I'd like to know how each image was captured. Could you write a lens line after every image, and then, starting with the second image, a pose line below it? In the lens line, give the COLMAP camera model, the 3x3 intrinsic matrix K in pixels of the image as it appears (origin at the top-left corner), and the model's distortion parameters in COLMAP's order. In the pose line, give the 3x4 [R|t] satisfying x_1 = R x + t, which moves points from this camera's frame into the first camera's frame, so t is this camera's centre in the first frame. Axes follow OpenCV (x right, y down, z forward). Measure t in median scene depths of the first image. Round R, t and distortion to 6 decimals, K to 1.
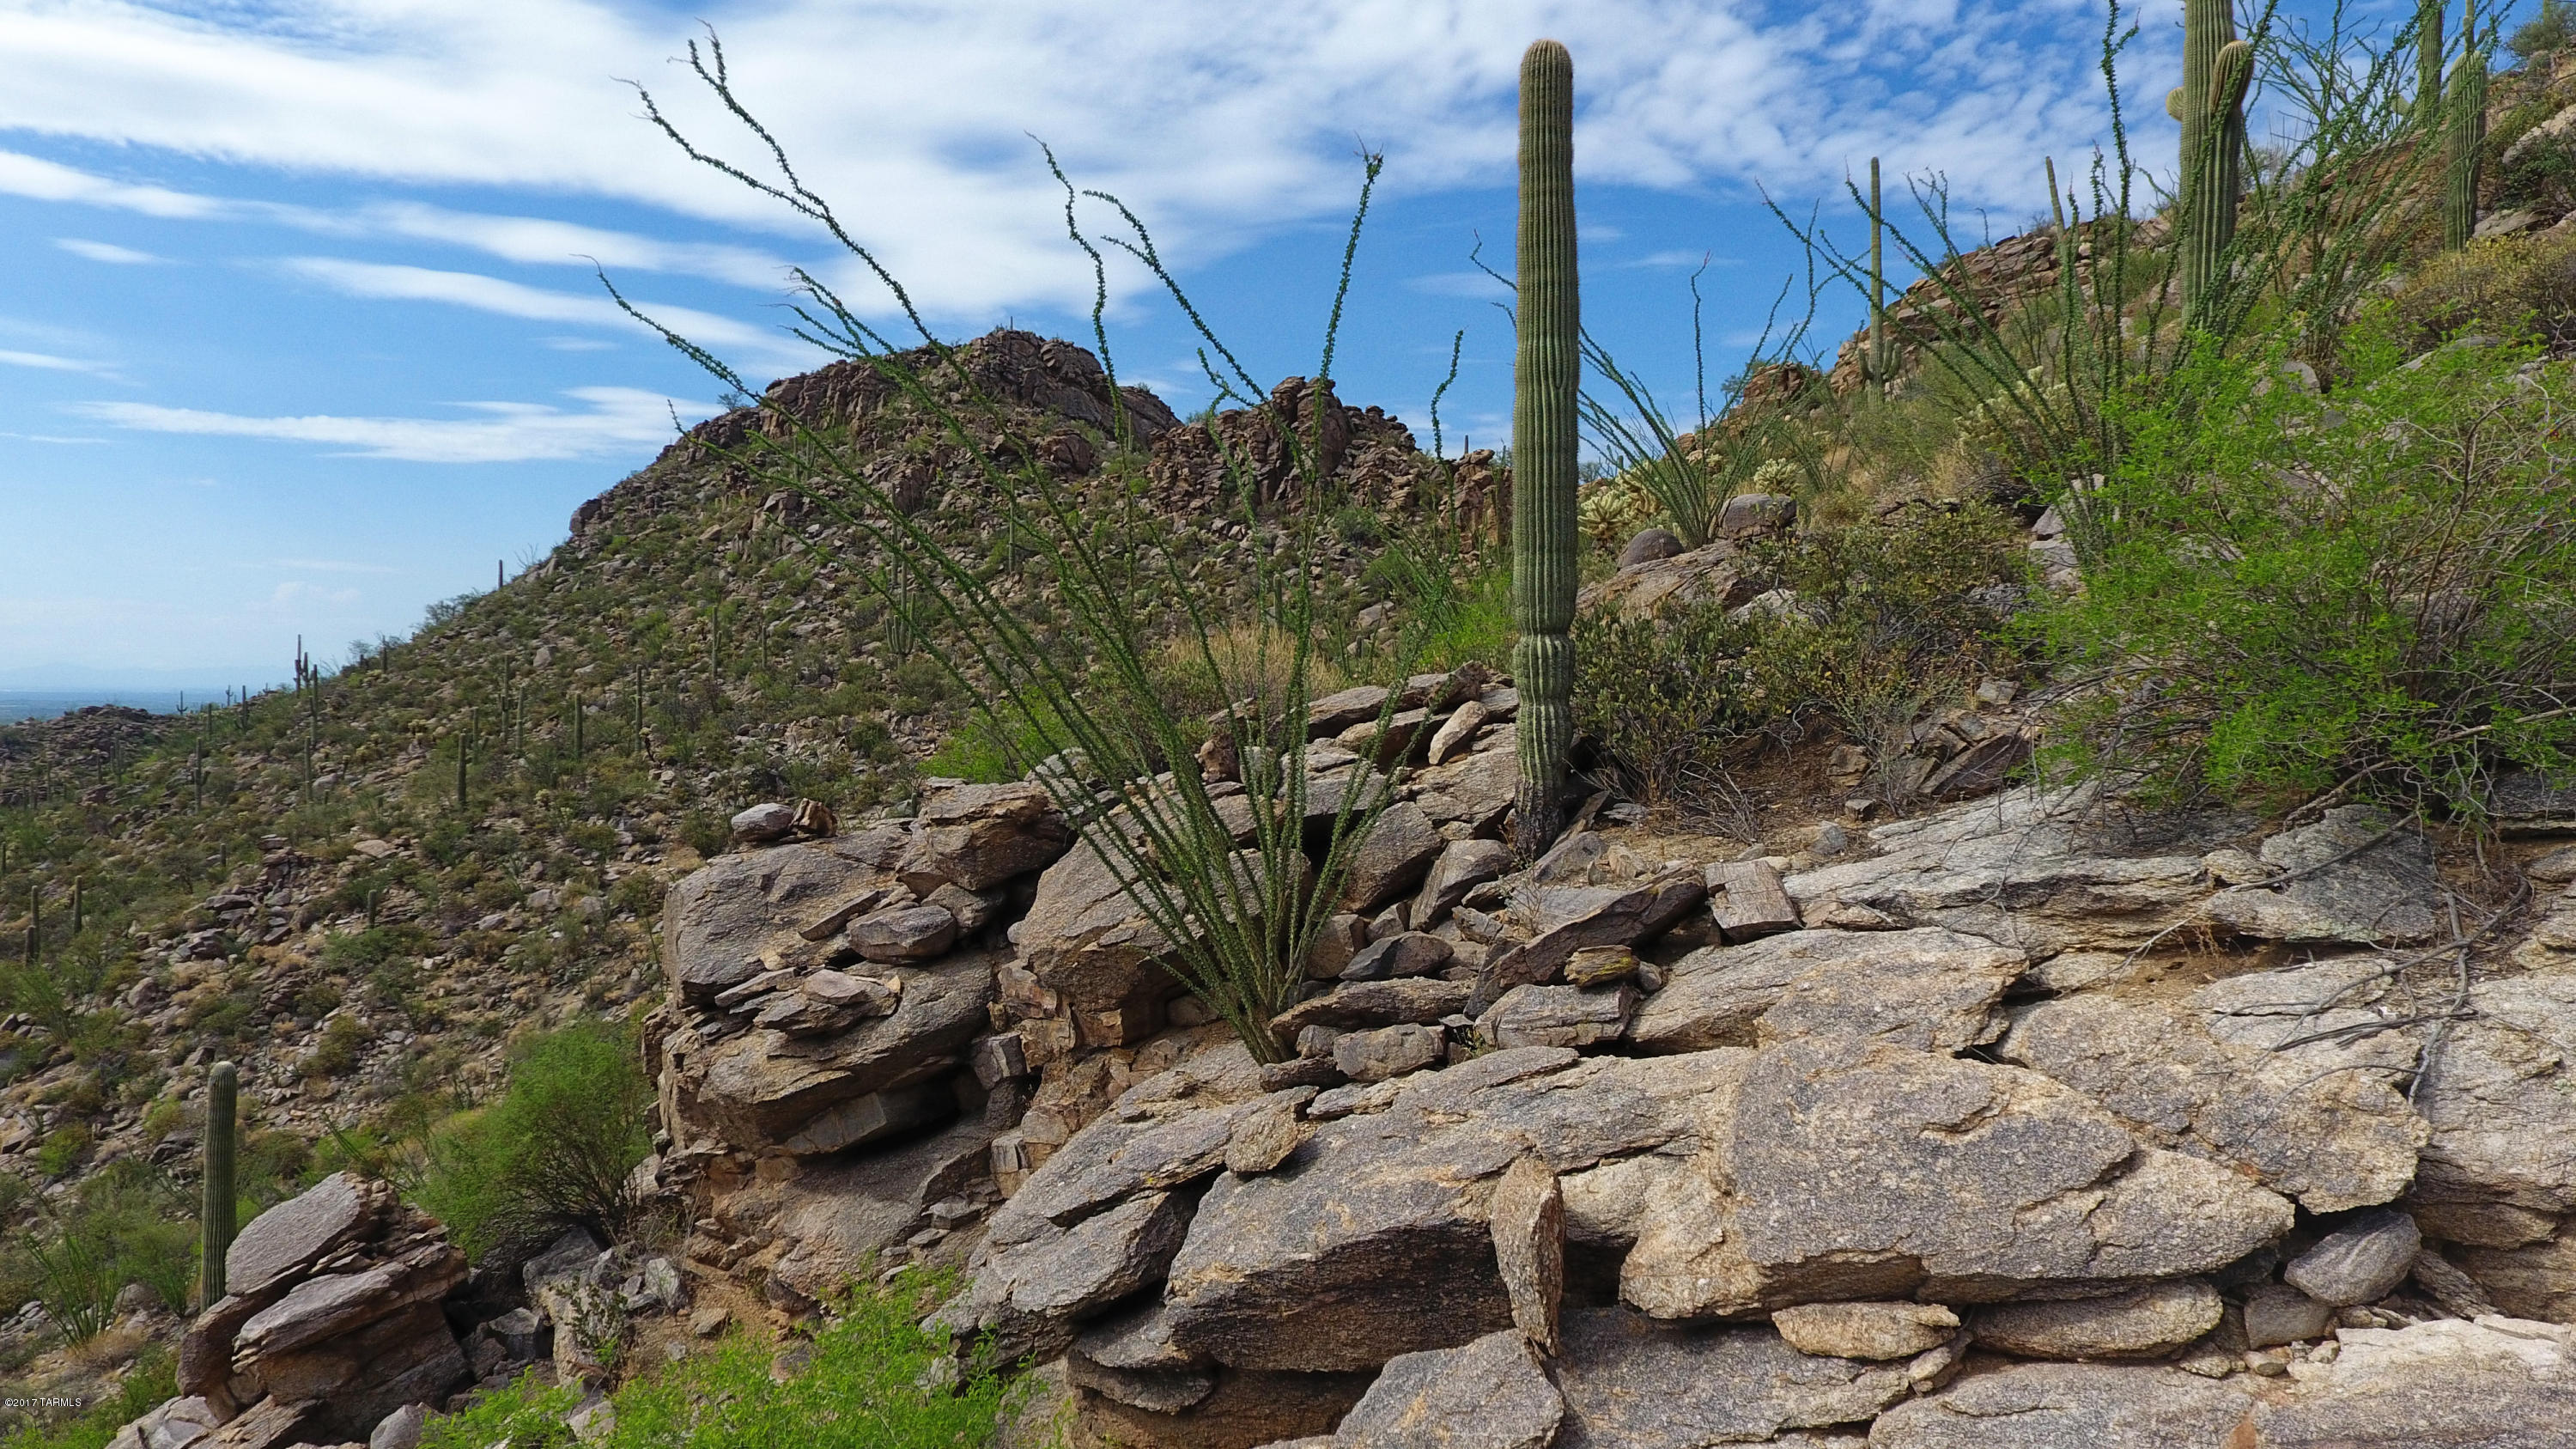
lens RADIAL K [[1515.8, 0, 1250.9], [0, 1515.8, 684.5], [0, 0, 1]] dist [-0.004556, 0.002914]
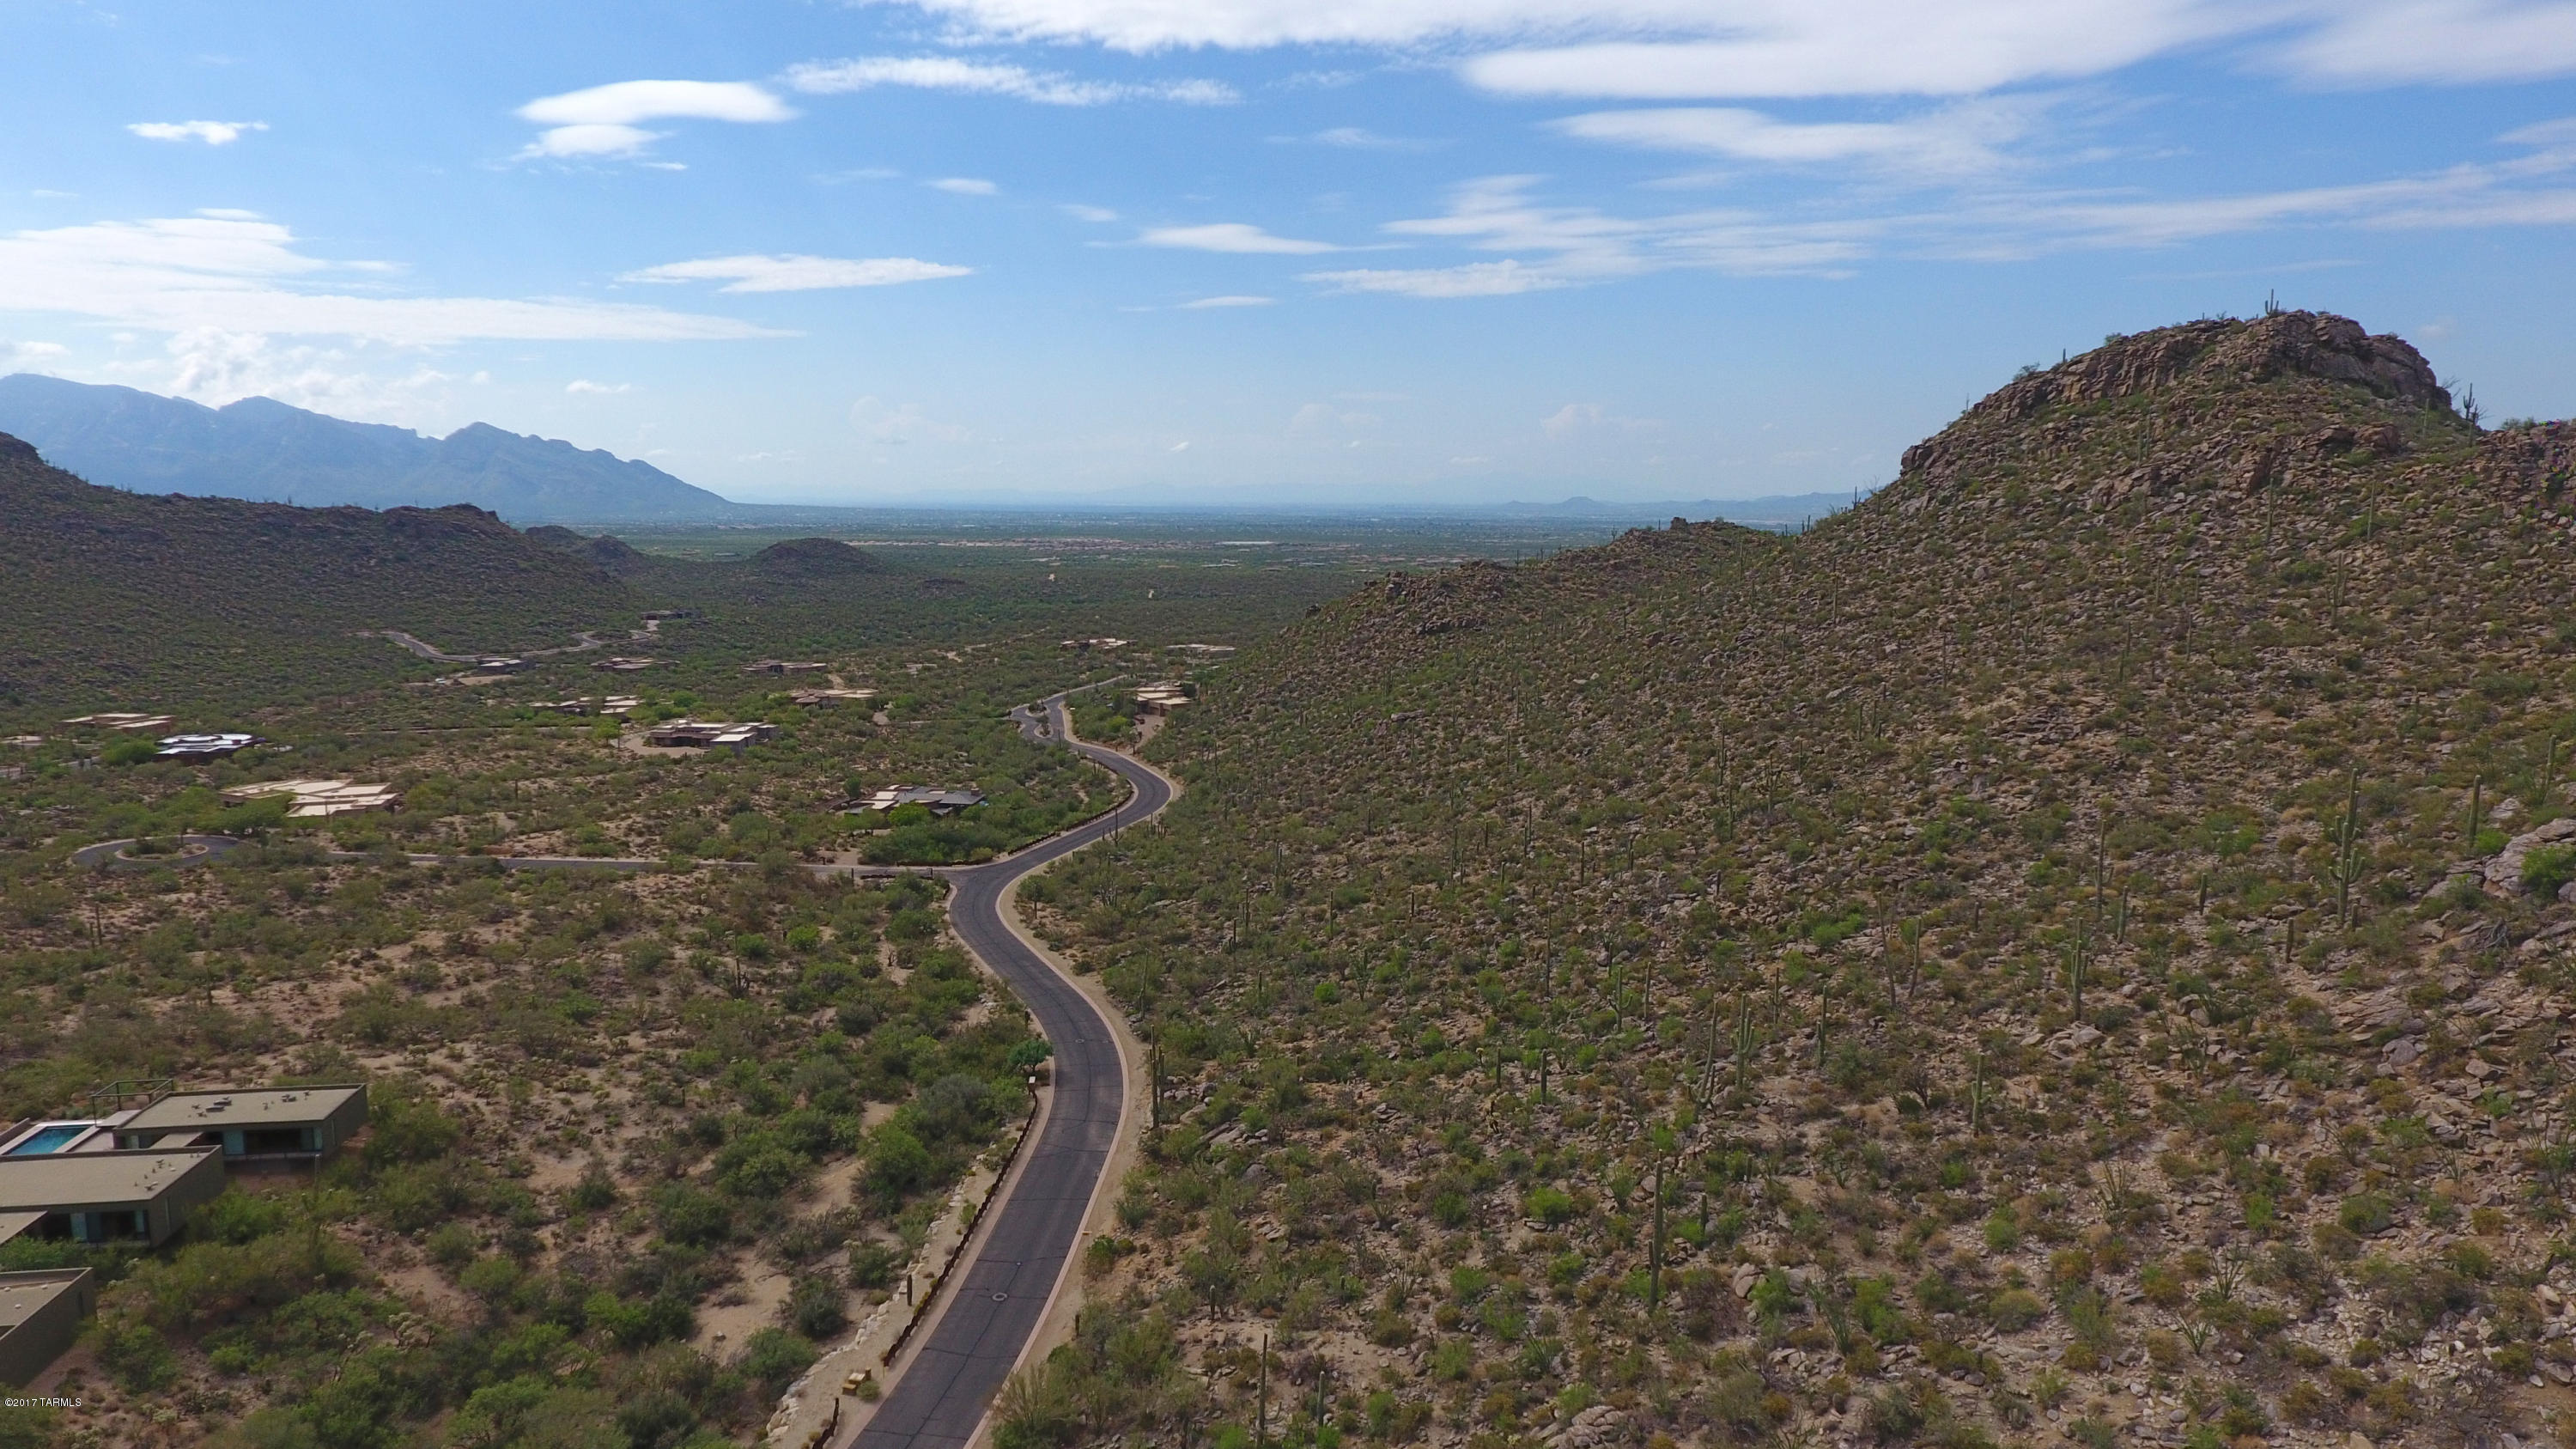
lens RADIAL K [[1515.8, 0, 1250.9], [0, 1515.8, 684.5], [0, 0, 1]] dist [-0.004556, 0.002914]
pose [[0.824205, 0.064032, -0.562660, -0.216066], [0.006005, 0.992543, 0.121751, -0.121619], [0.566260, -0.103727, 0.817674, -0.950762]]
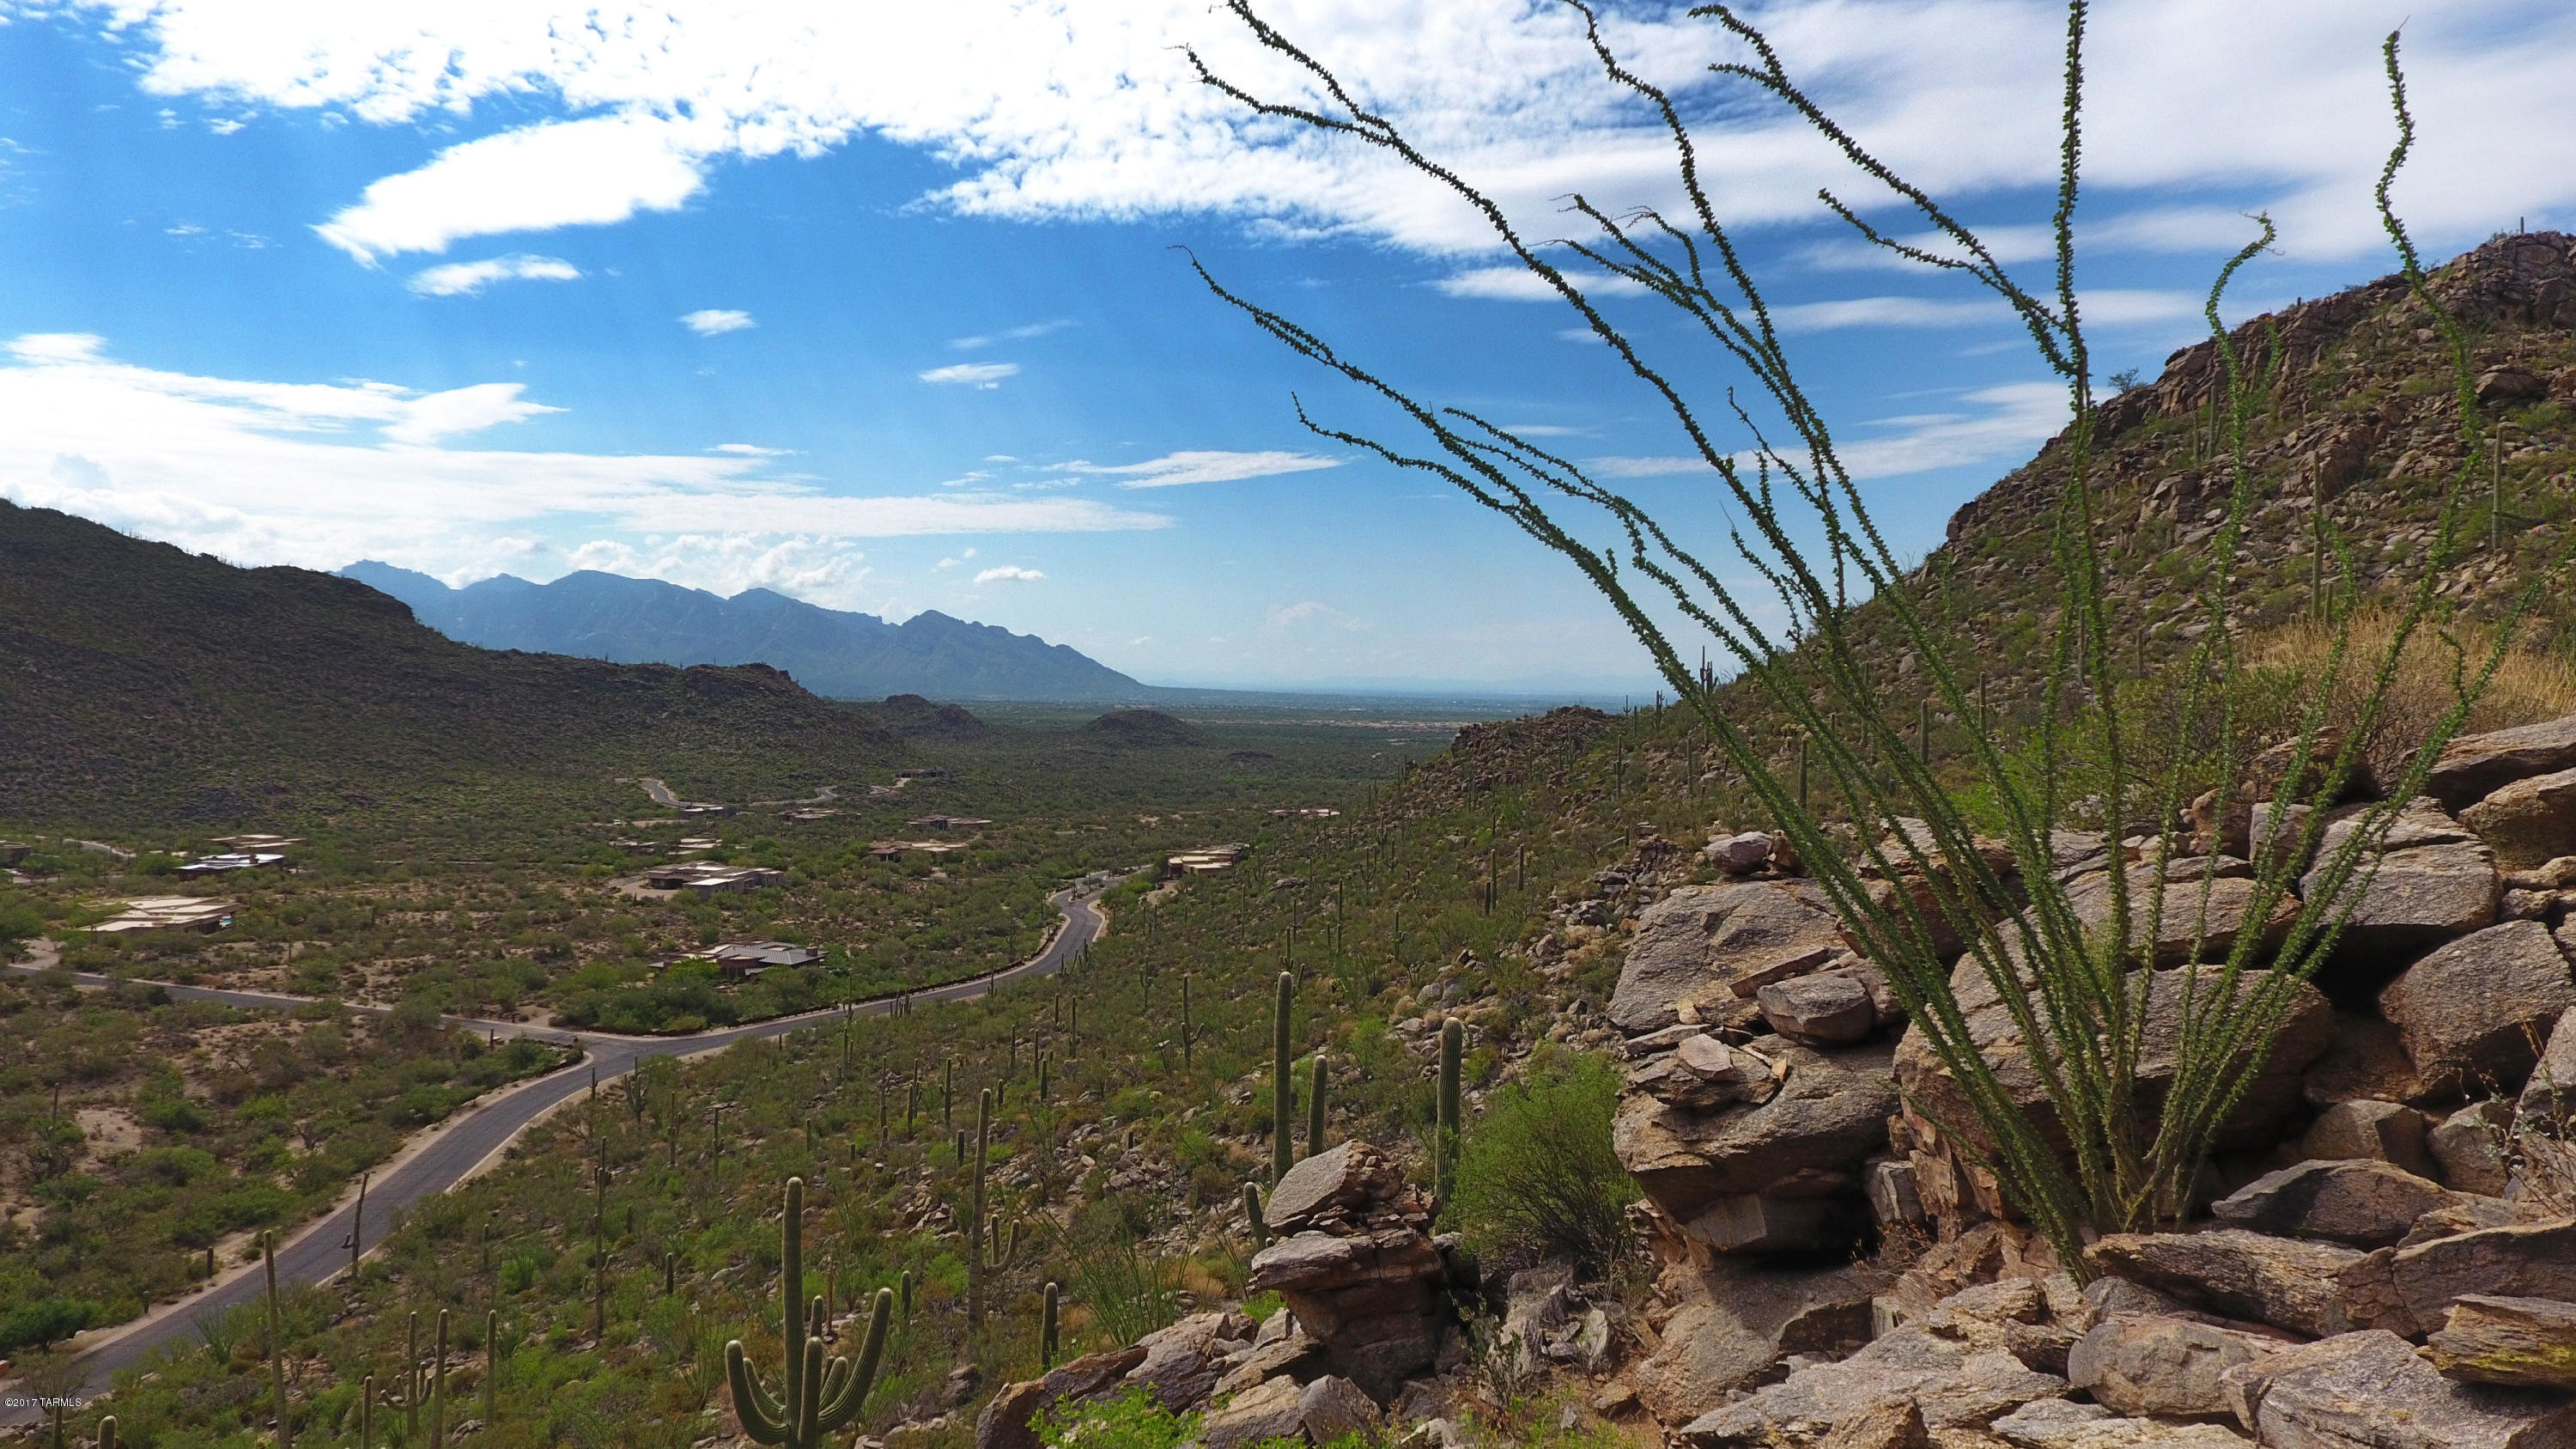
lens RADIAL K [[1515.8, 0, 1250.9], [0, 1515.8, 684.5], [0, 0, 1]] dist [-0.004556, 0.002914]
pose [[0.647011, 0.003510, -0.762472, 0.018089], [-0.007085, 0.999974, -0.001408, -0.000419], [0.762448, 0.006313, 0.647019, 0.023040]]
